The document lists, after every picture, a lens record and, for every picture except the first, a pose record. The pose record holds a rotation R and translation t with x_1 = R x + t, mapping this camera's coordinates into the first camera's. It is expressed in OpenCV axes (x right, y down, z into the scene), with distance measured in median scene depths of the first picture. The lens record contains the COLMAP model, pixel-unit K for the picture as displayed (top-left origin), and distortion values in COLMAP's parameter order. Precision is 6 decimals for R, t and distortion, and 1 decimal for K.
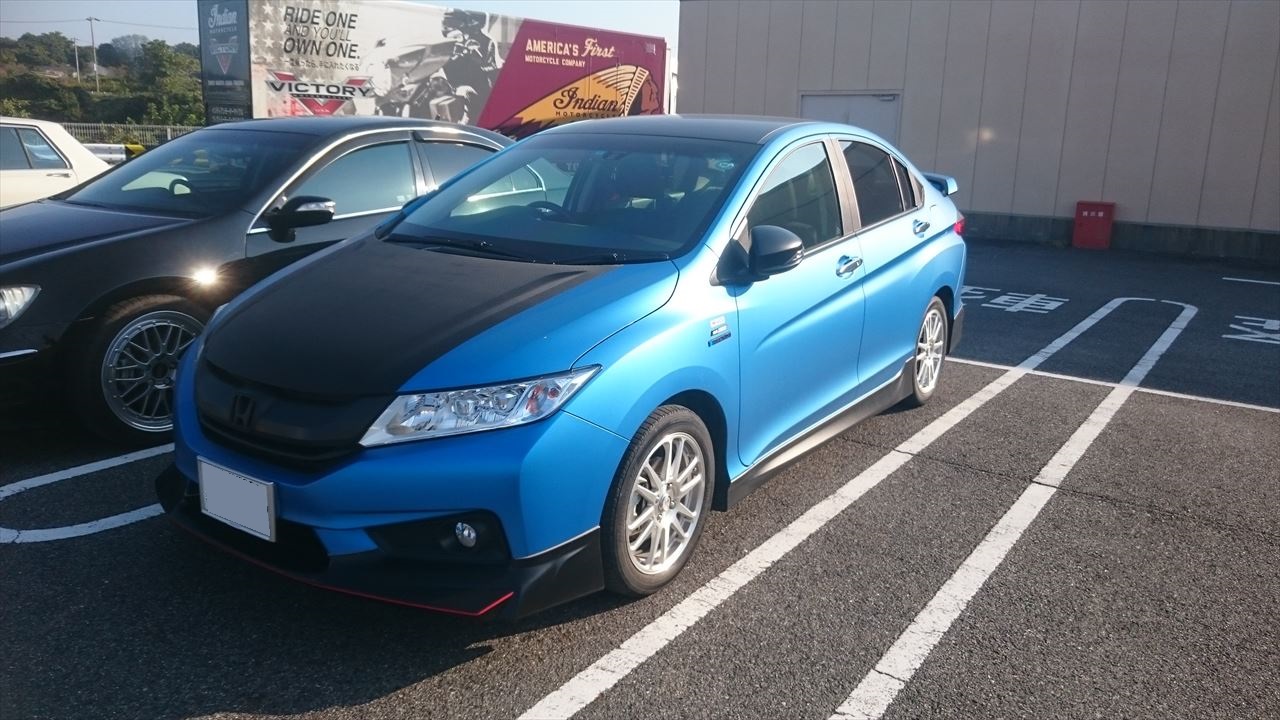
lens RADIAL K [[950.3, 0, 634.3], [0, 950.3, 363.3], [0, 0, 1]] dist [0.013991, -0.011469]
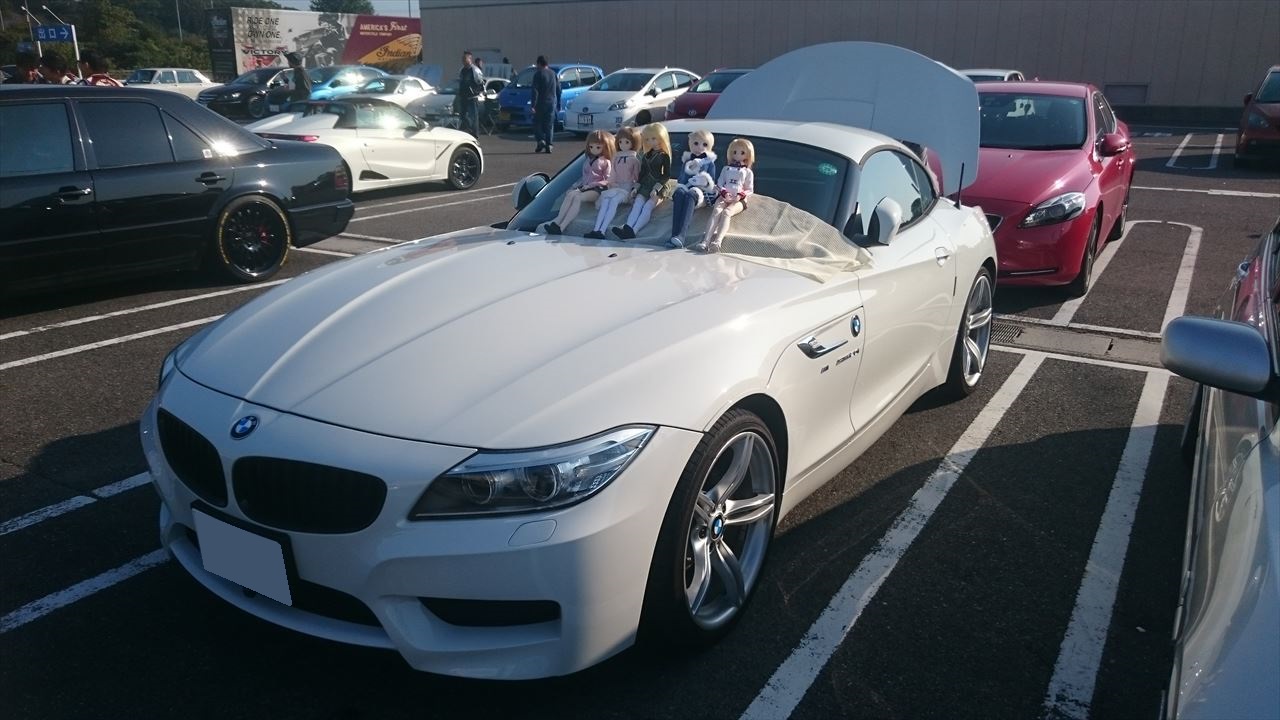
lens RADIAL K [[950.3, 0, 633.8], [0, 950.3, 361.8], [0, 0, 1]] dist [0.013991, -0.011469]
pose [[0.997298, -0.045878, 0.057371, 0.354600], [0.042055, 0.996922, 0.066160, 0.309185], [-0.060230, -0.063568, 0.996158, -1.257288]]
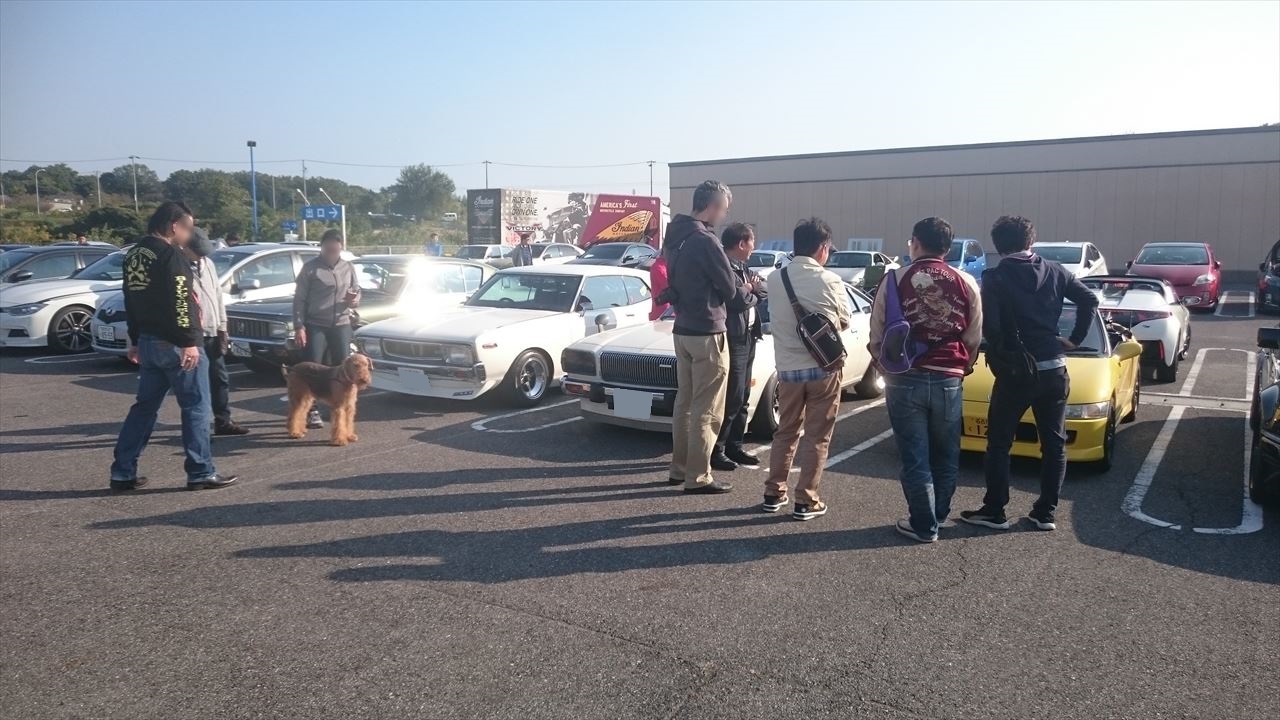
lens RADIAL K [[950.3, 0, 645.5], [0, 950.3, 361.4], [0, 0, 1]] dist [0.013991, -0.011469]
pose [[0.997995, -0.039444, 0.049505, -0.138690], [0.044480, 0.993462, -0.105142, 0.286108], [-0.045034, 0.107133, 0.993224, -1.249612]]
